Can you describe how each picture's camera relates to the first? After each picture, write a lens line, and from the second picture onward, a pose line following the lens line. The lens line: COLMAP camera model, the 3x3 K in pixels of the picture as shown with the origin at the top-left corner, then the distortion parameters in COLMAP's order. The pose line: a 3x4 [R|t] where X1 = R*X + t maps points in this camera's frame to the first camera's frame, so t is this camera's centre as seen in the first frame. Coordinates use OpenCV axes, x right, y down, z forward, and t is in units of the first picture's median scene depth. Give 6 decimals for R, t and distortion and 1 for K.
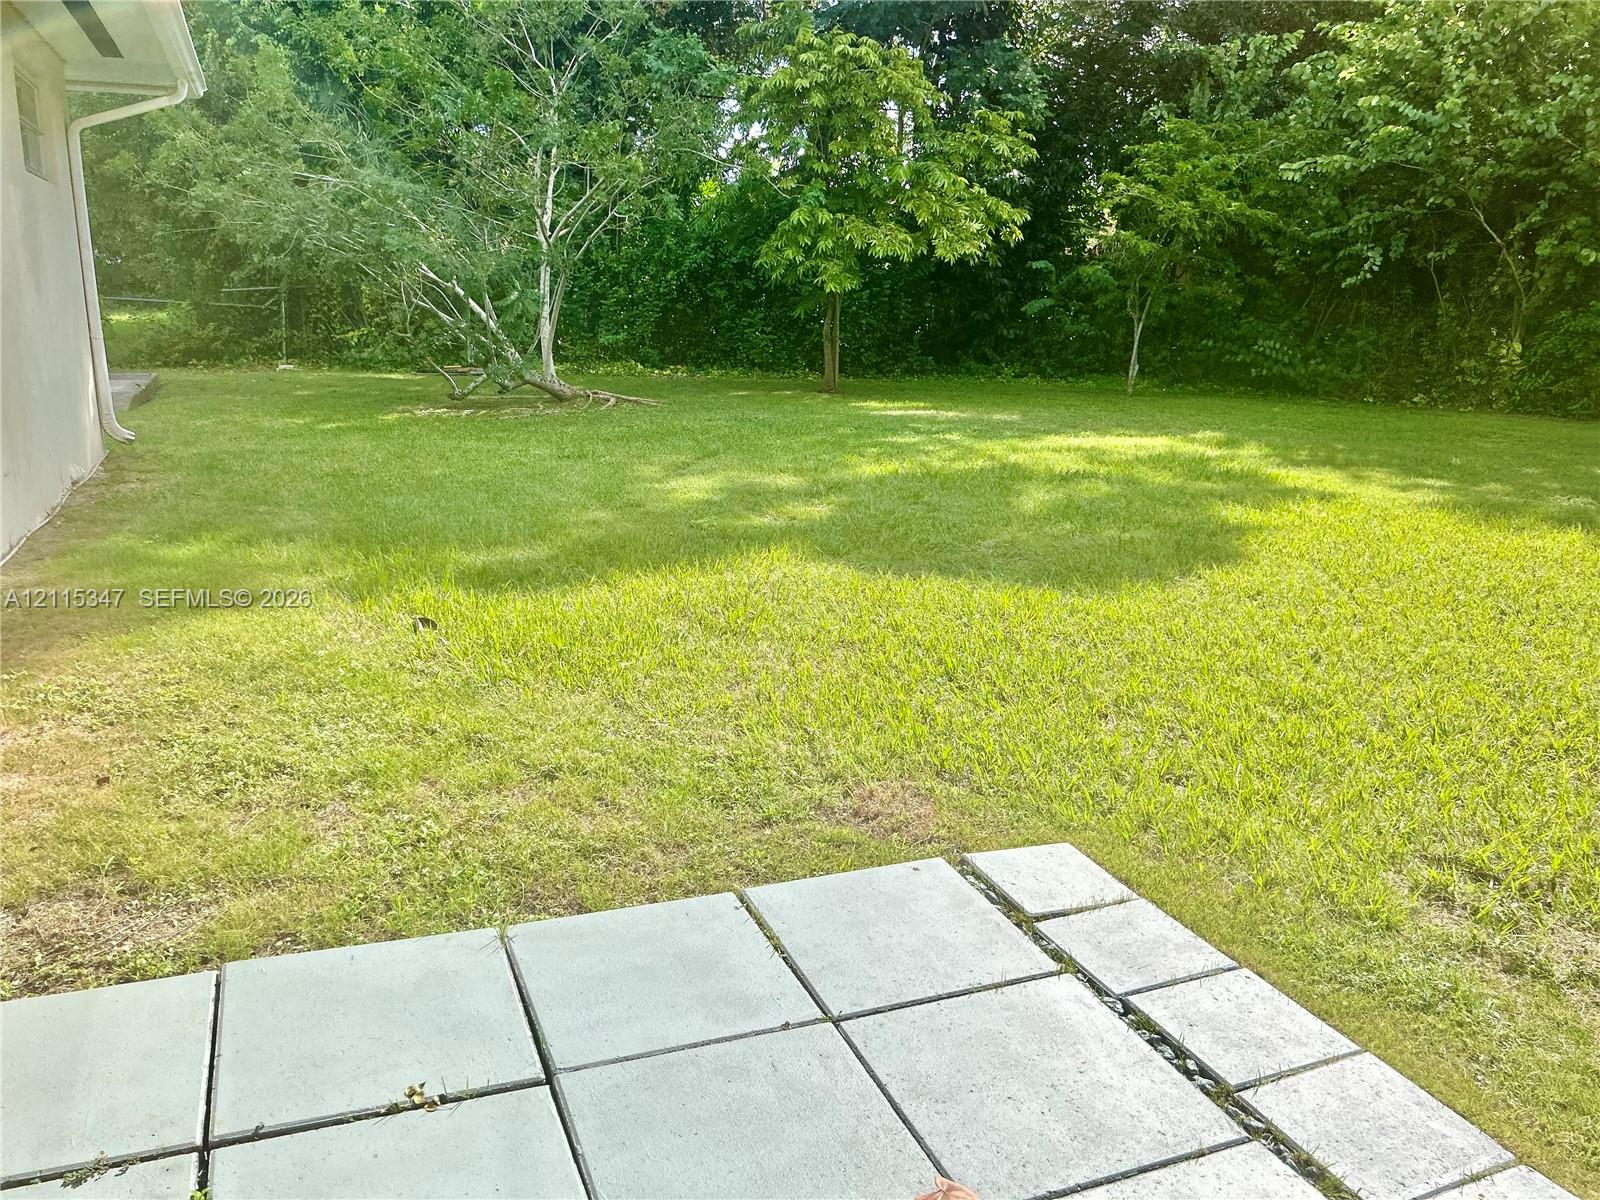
lens RADIAL K [[1201.0, 0, 804.9], [0, 1201.0, 602.0], [0, 0, 1]] dist [0.044290, -0.046390]
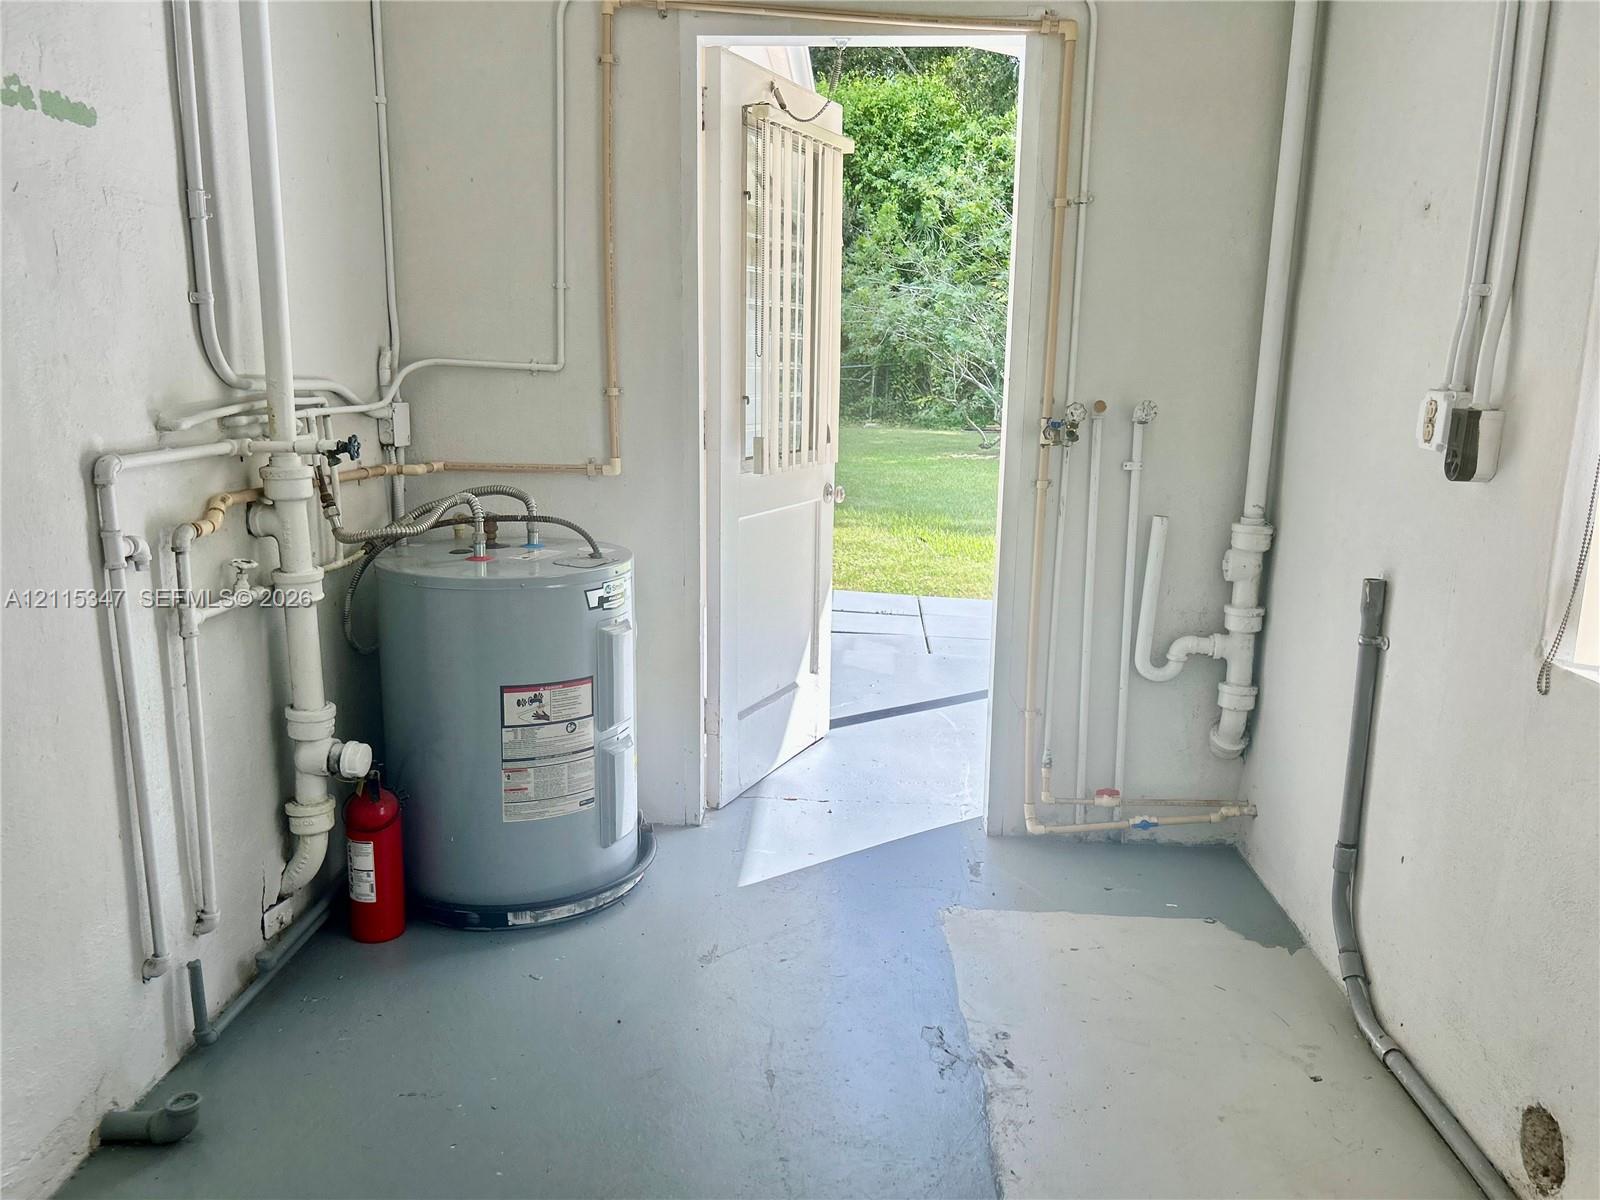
lens RADIAL K [[1201.0, 0, 802.1], [0, 1201.0, 603.6], [0, 0, 1]] dist [0.044290, -0.046390]
pose [[0.898515, 0.080177, -0.431558, 0.089392], [-0.102696, 0.994287, -0.029093, 0.047330], [0.426760, 0.070460, 0.901616, -0.209103]]
